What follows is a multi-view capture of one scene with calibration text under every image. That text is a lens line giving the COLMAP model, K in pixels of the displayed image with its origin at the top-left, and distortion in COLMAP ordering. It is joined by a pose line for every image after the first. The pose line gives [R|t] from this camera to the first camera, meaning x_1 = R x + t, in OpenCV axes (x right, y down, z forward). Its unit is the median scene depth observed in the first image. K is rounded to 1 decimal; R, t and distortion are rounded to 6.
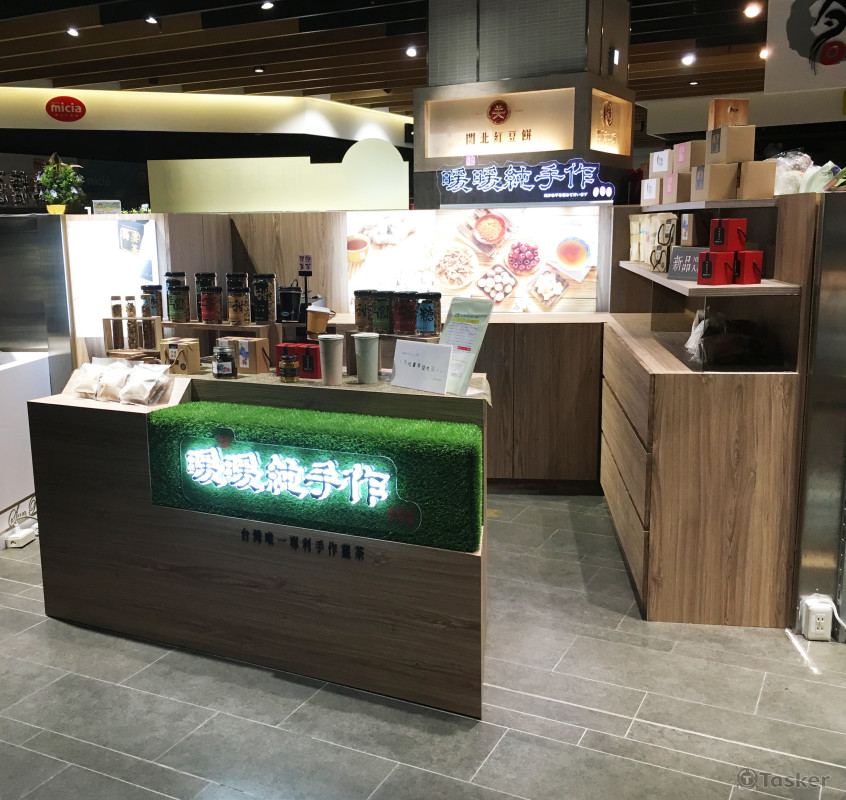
lens RADIAL K [[928.4, 0, 422.0], [0, 928.4, 398.1], [0, 0, 1]] dist [0.030701, 0.000000]
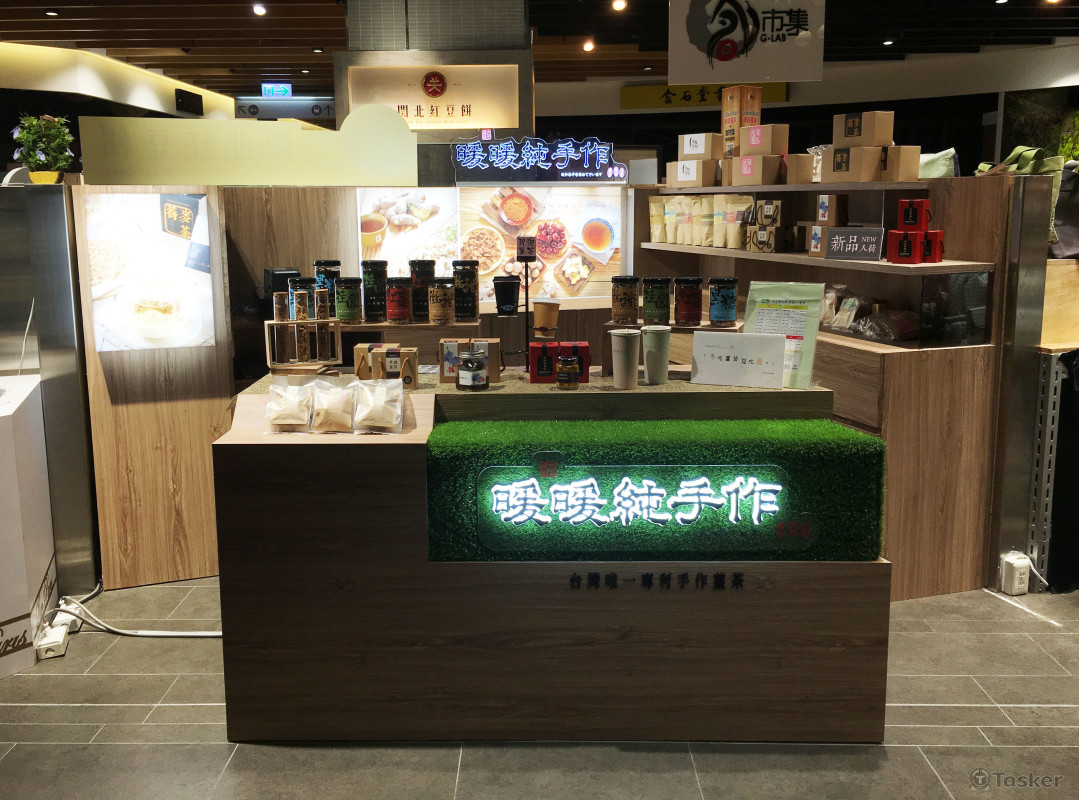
lens RADIAL K [[949.9, 0, 503.2], [0, 949.9, 347.4], [0, 0, 1]] dist [0.057184, -0.065886]
pose [[0.898124, -0.055879, 0.436177, -0.550040], [0.072652, 0.997118, -0.021854, -0.038852], [-0.433699, 0.051317, 0.899596, 0.250075]]
